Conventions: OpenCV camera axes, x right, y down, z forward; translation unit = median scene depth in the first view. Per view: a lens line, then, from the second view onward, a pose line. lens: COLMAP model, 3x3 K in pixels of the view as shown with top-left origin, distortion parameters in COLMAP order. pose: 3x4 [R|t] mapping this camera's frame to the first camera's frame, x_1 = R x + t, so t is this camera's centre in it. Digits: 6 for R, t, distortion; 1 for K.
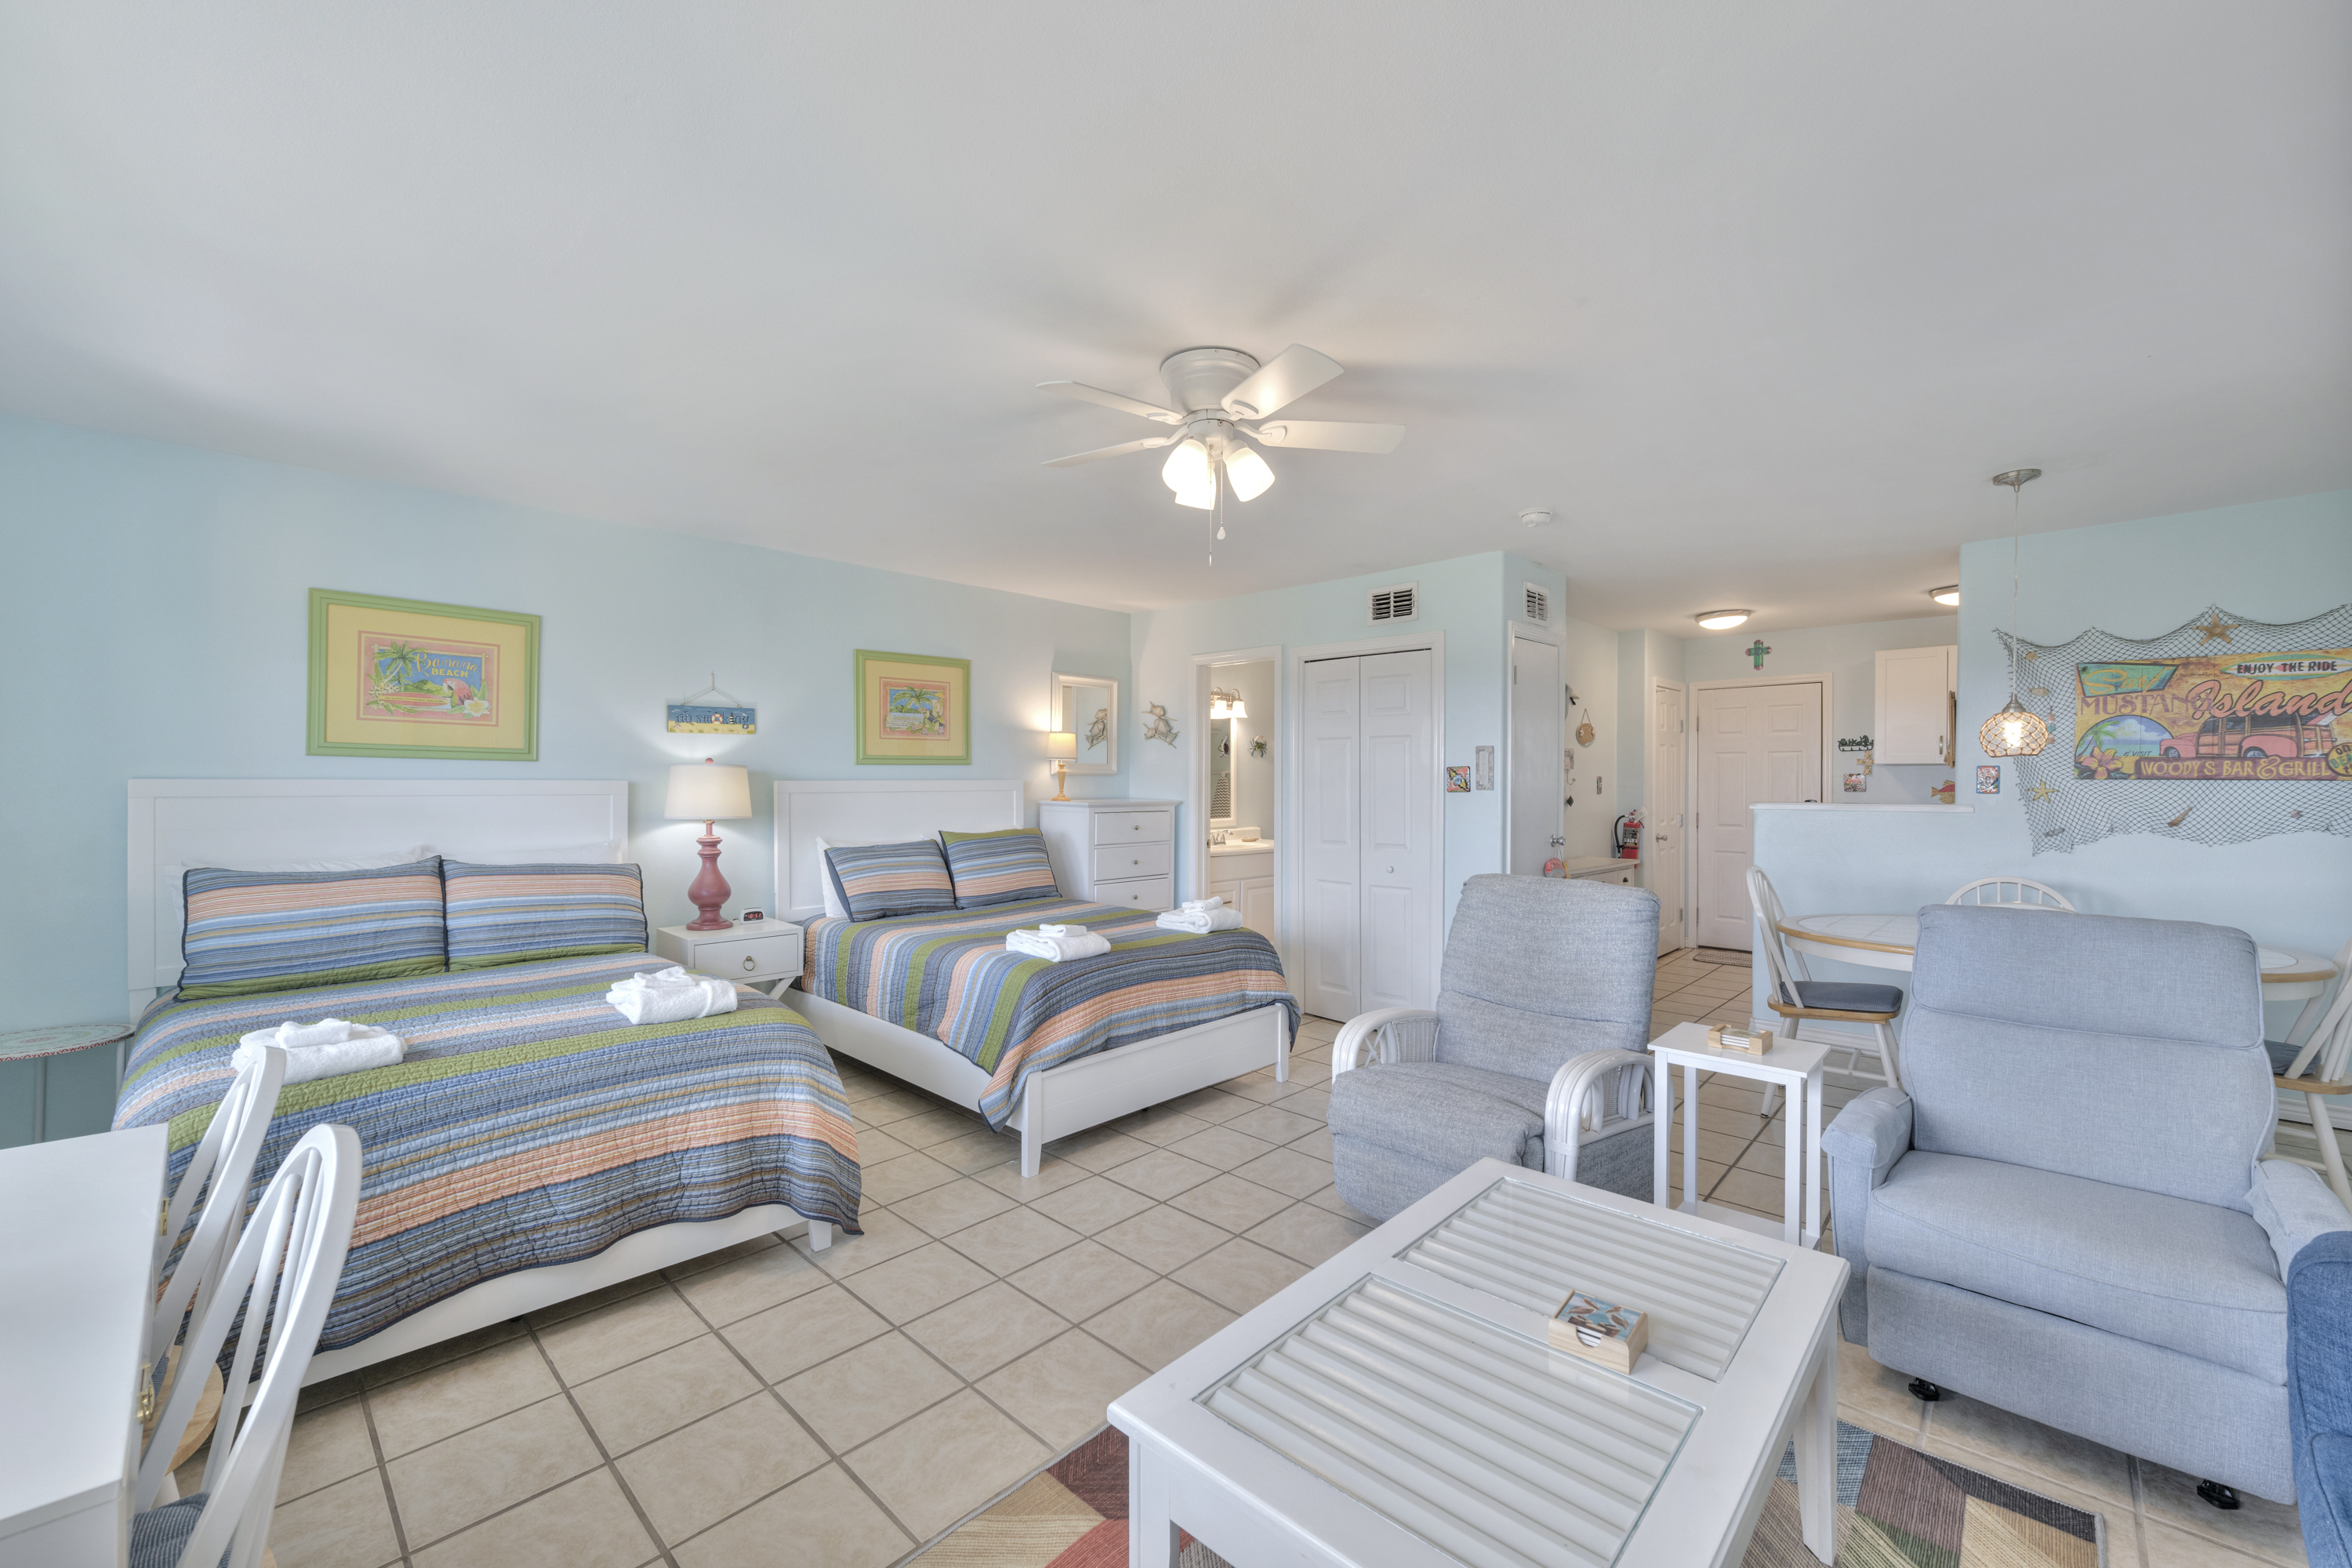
lens RADIAL K [[937.6, 0, 1186.1], [0, 937.6, 782.3], [0, 0, 1]] dist [0.004171, -0.002179]
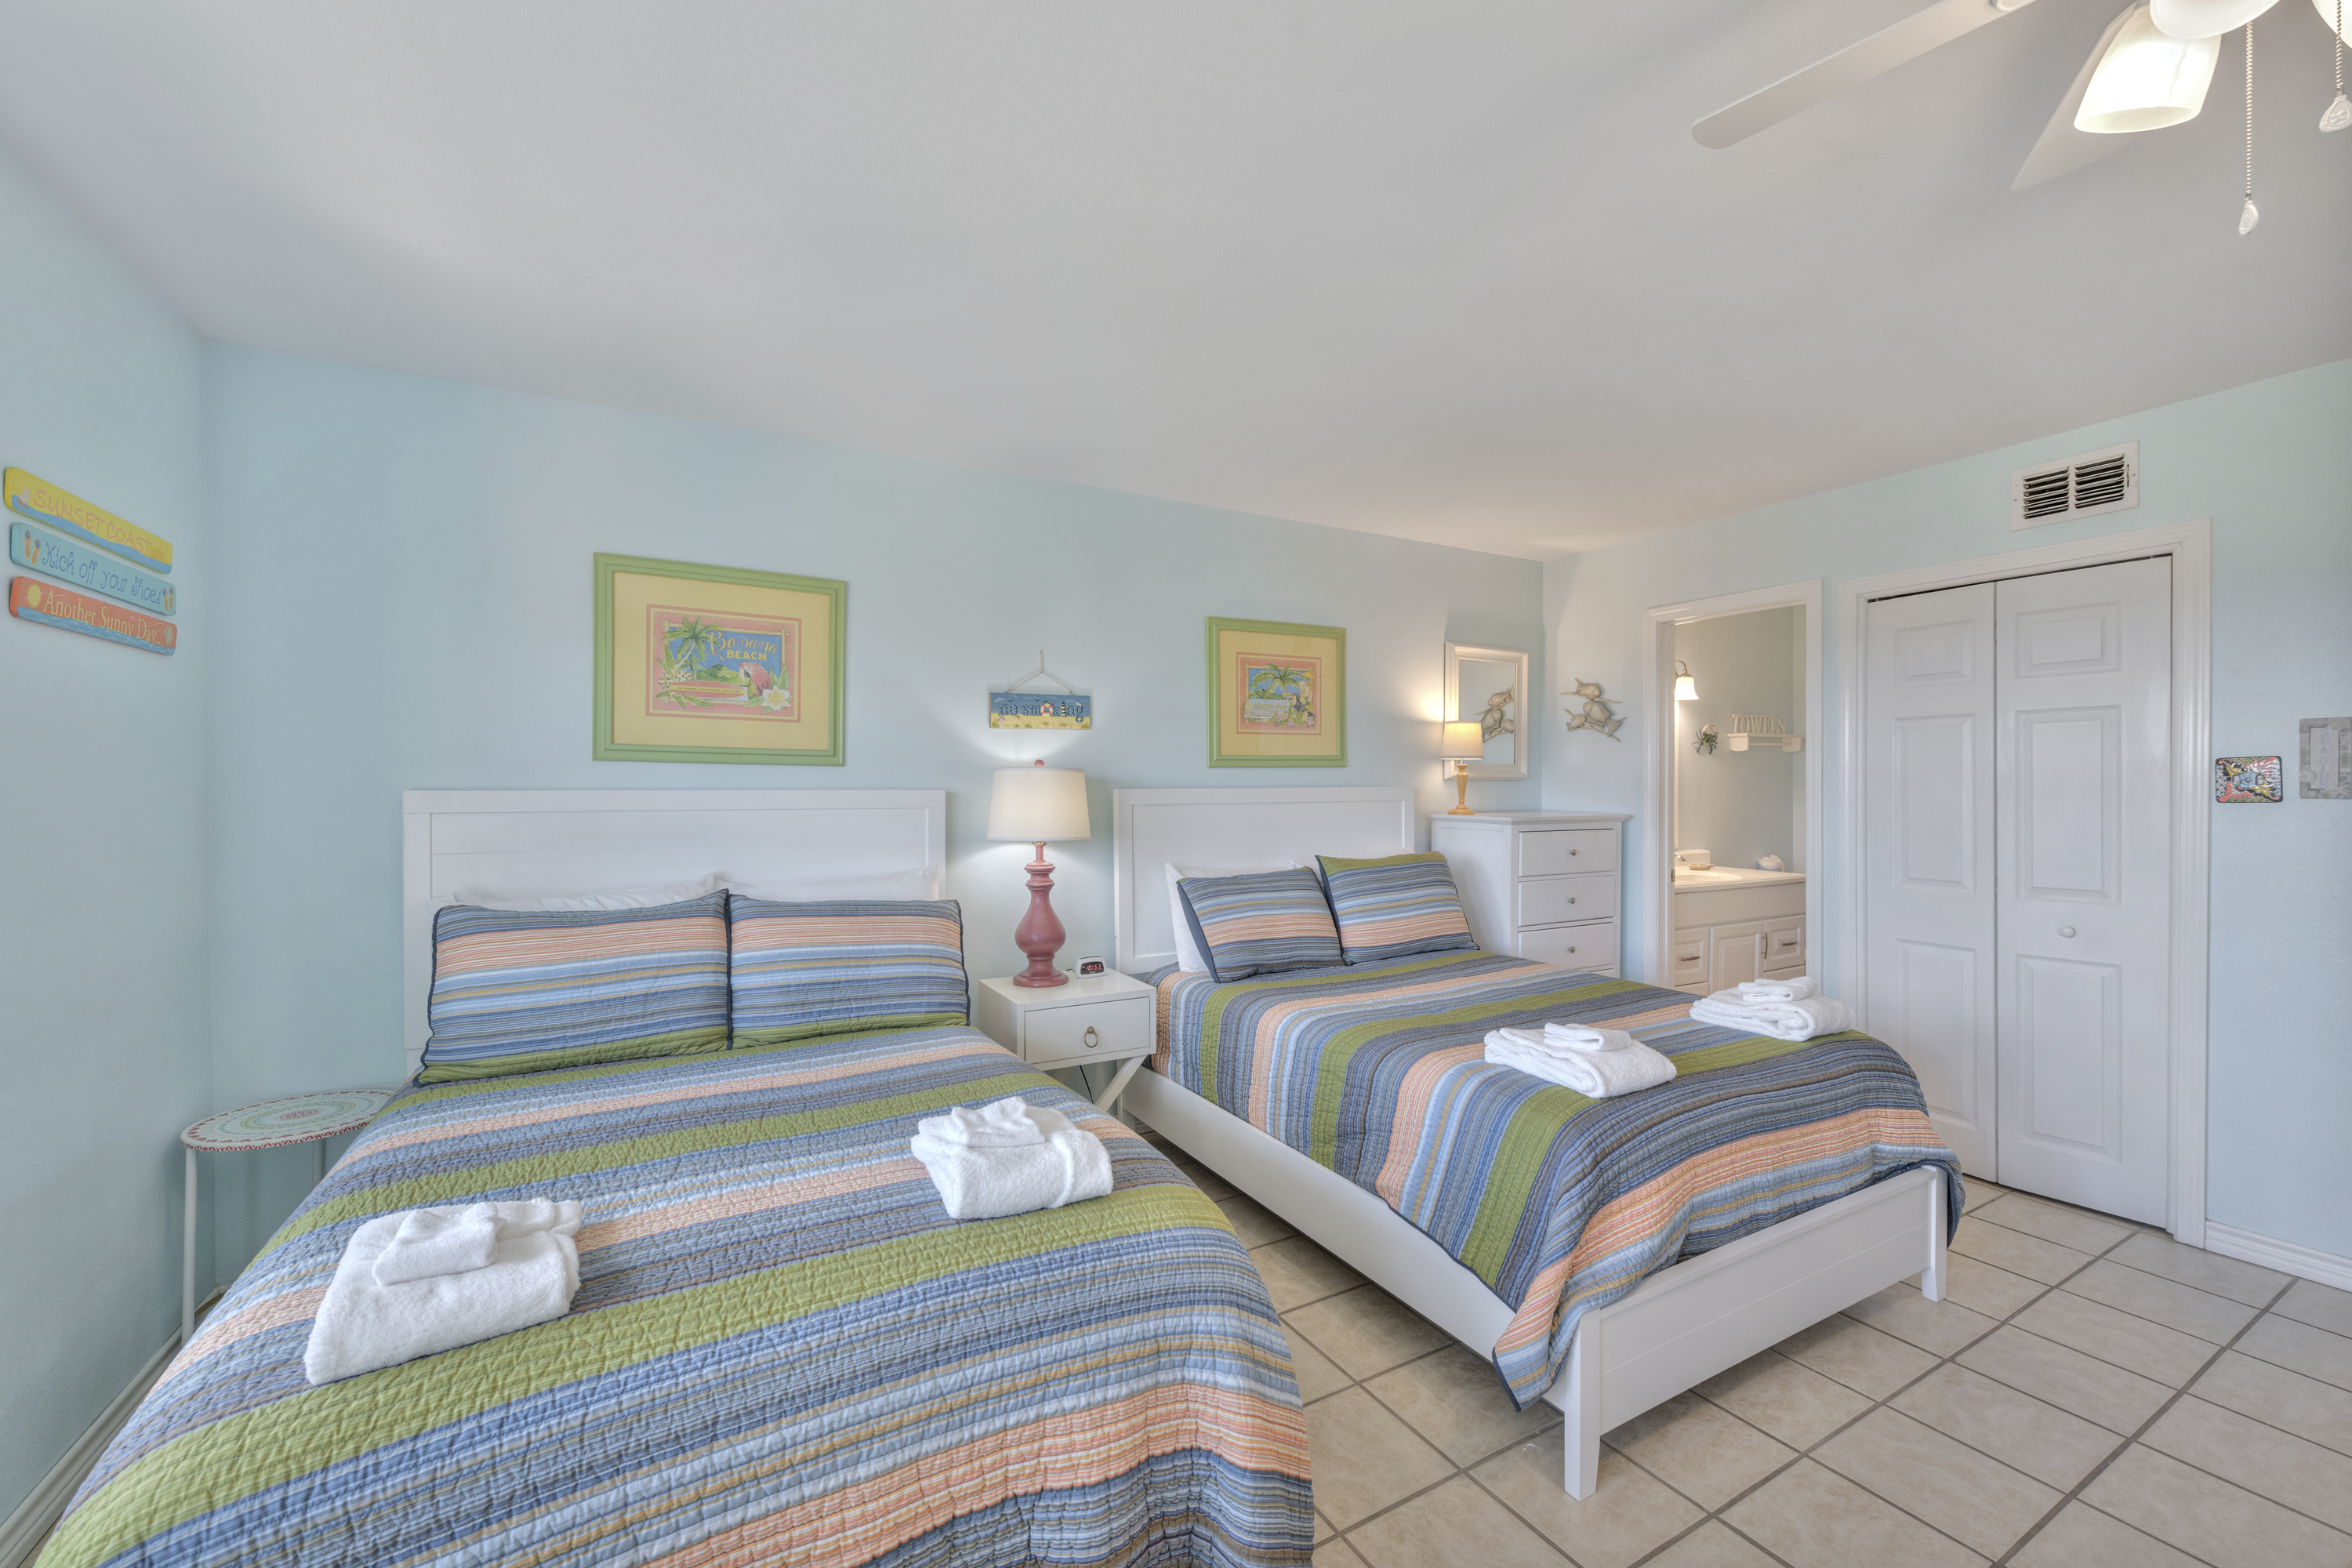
lens RADIAL K [[937.6, 0, 1166.3], [0, 937.6, 790.6], [0, 0, 1]] dist [0.004171, -0.002179]
pose [[0.952209, -0.005925, -0.305391, -0.189622], [0.005593, 0.999982, -0.001963, 0.001214], [0.305397, 0.000161, 0.952225, 0.327407]]
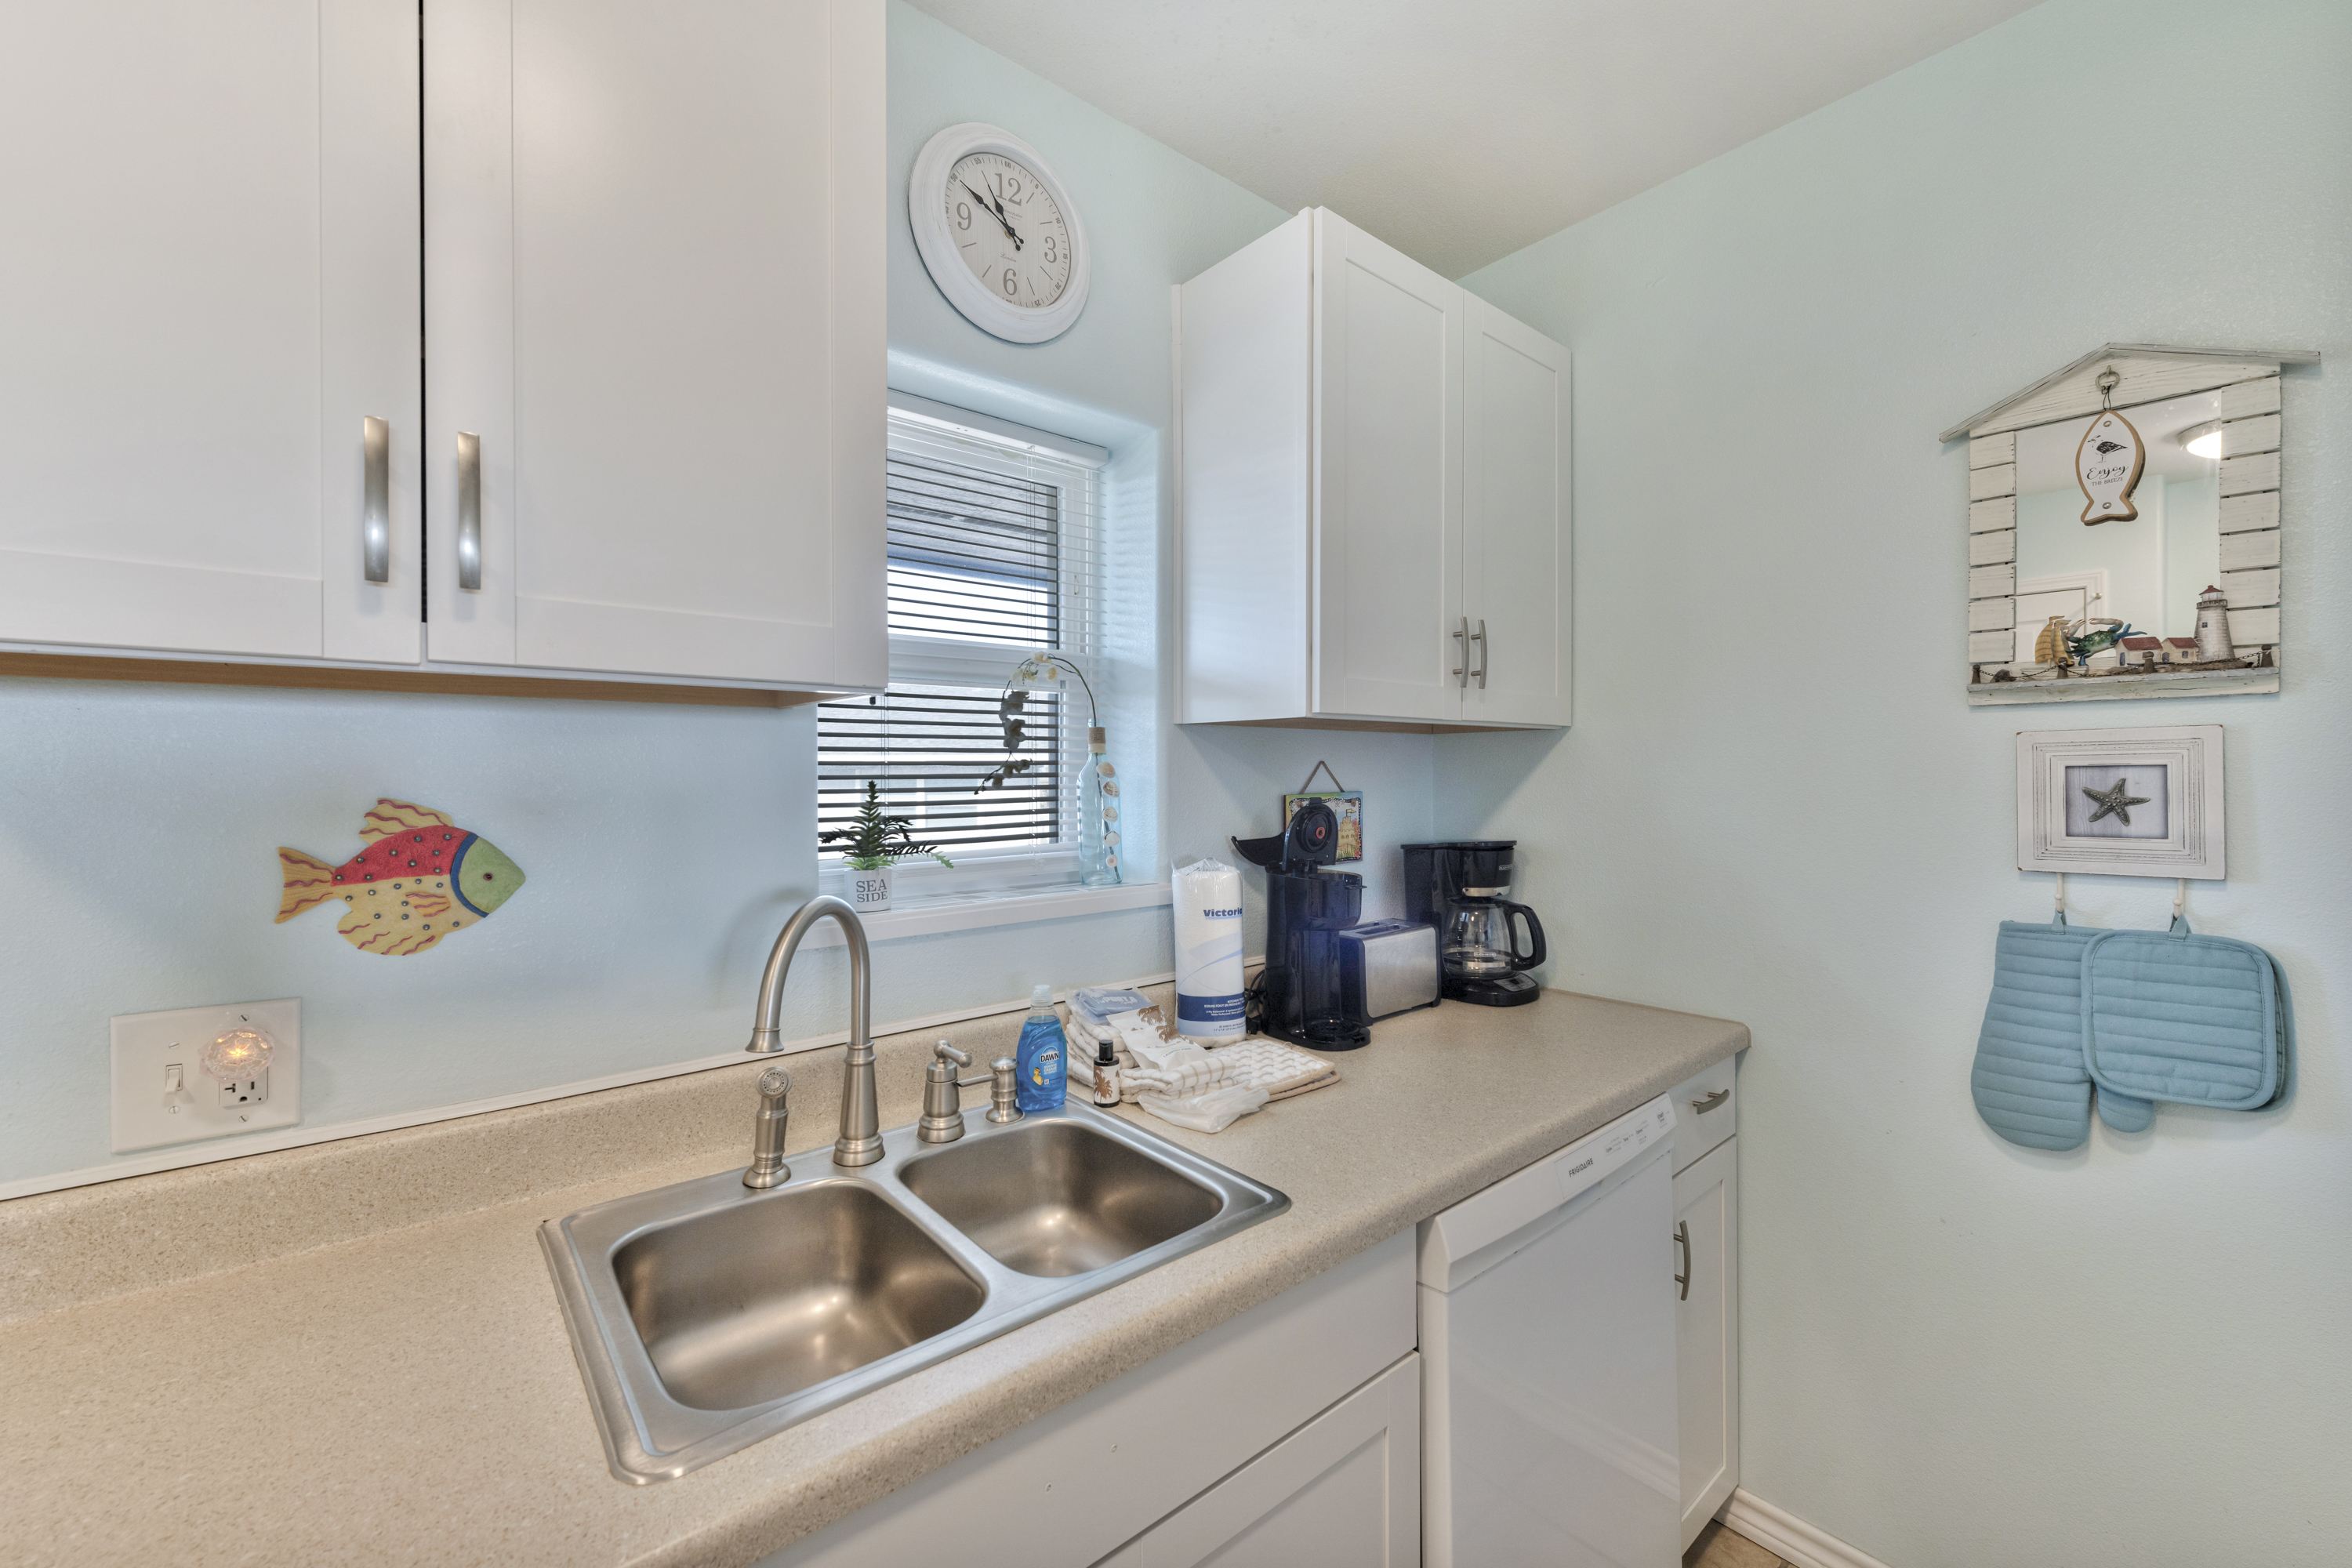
lens RADIAL K [[937.6, 0, 1172.8], [0, 937.6, 779.4], [0, 0, 1]] dist [0.004171, -0.002179]
pose [[0.127728, -0.006492, 0.991788, 1.091368], [0.009337, 0.999942, 0.005343, -0.007733], [-0.991765, 0.008578, 0.127781, 1.381668]]
